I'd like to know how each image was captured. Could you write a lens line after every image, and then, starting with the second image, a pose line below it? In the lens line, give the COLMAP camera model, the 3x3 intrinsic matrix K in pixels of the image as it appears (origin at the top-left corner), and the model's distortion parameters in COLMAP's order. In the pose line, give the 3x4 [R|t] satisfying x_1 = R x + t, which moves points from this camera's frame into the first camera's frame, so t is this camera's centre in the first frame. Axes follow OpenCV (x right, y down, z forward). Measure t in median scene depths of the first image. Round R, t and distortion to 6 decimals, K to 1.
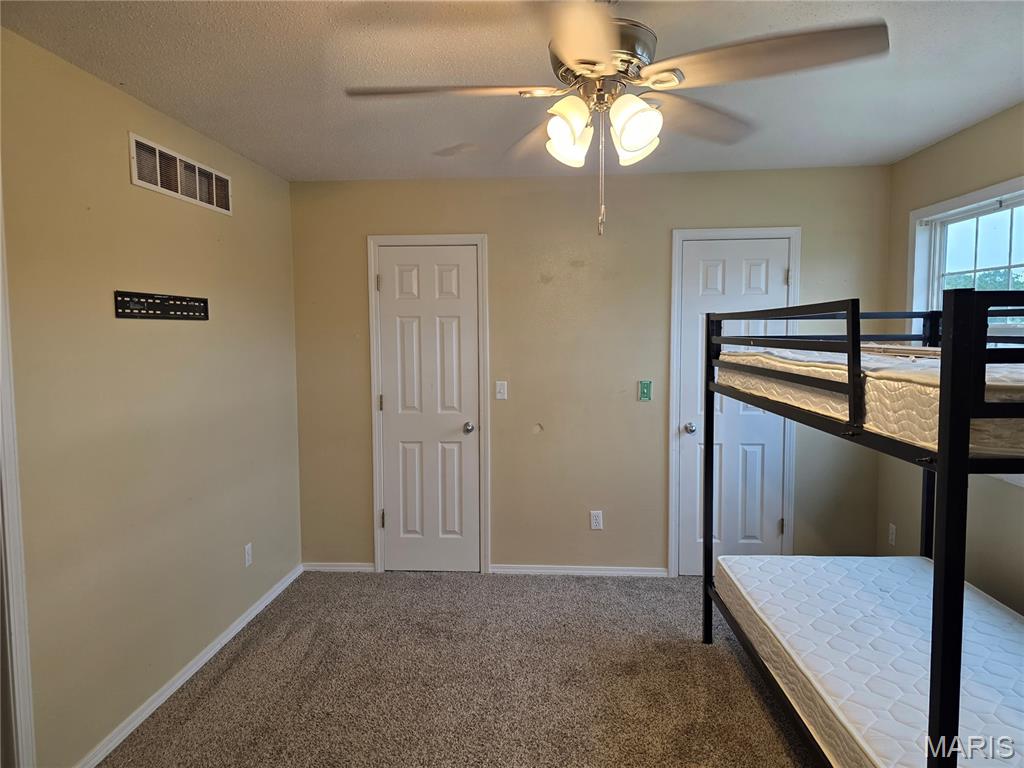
lens RADIAL K [[693.0, 0, 521.0], [0, 693.0, 383.1], [0, 0, 1]] dist [0.028225, 0.006823]
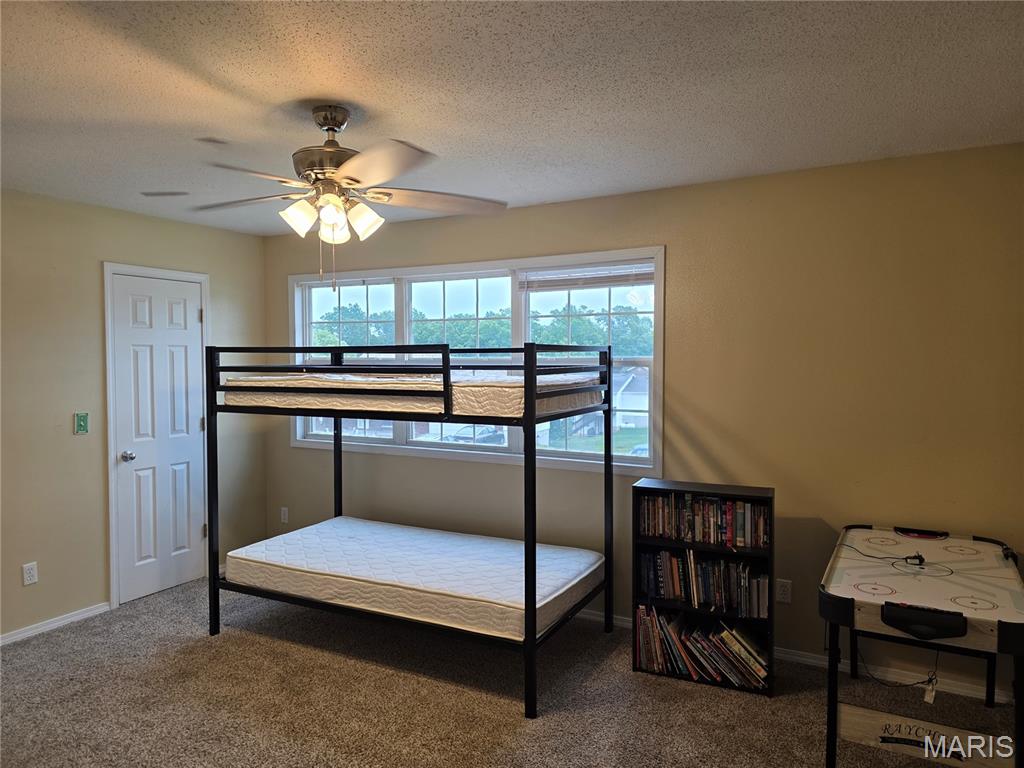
lens RADIAL K [[693.0, 0, 510.8], [0, 693.0, 377.6], [0, 0, 1]] dist [0.028225, 0.006823]
pose [[0.416106, -0.017668, 0.909144, -0.579806], [0.068433, 0.997584, -0.011935, 0.000363], [-0.906737, 0.067181, 0.416310, 0.058754]]
